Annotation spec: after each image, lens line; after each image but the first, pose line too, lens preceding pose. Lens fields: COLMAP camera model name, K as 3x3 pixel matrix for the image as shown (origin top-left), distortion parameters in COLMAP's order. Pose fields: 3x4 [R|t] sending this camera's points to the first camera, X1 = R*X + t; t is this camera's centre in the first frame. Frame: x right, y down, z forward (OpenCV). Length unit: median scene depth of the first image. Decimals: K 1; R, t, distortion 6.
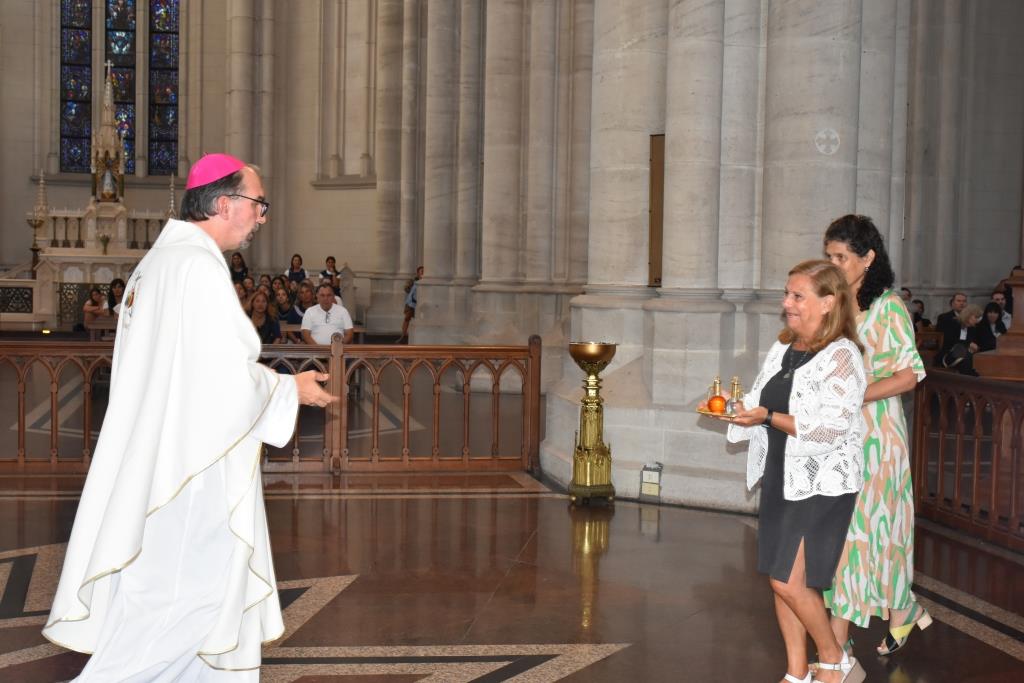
lens RADIAL K [[1464.1, 0, 512.0], [0, 1464.1, 341.5], [0, 0, 1]] dist [0.009314, 0.012509]
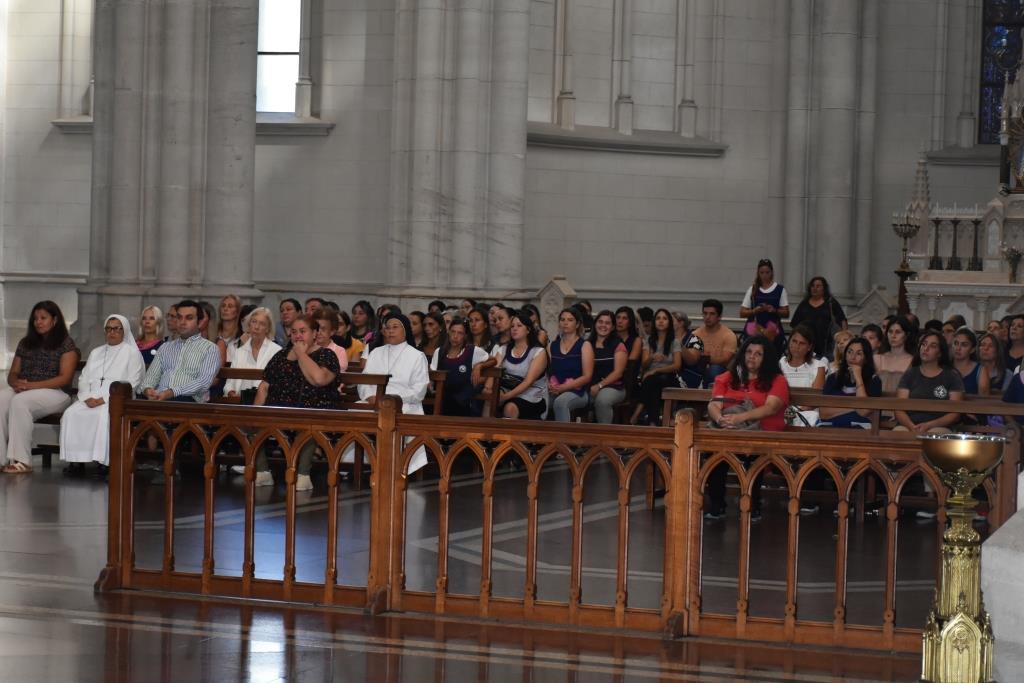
lens RADIAL K [[2695.1, 0, 512.0], [0, 2695.1, 341.5], [0, 0, 1]] dist [-0.131277, -0.781708]
pose [[0.808284, 0.015411, -0.588591, 0.192873], [-0.037276, 0.998991, -0.025032, -0.001180], [0.587611, 0.042174, 0.808043, 0.014425]]
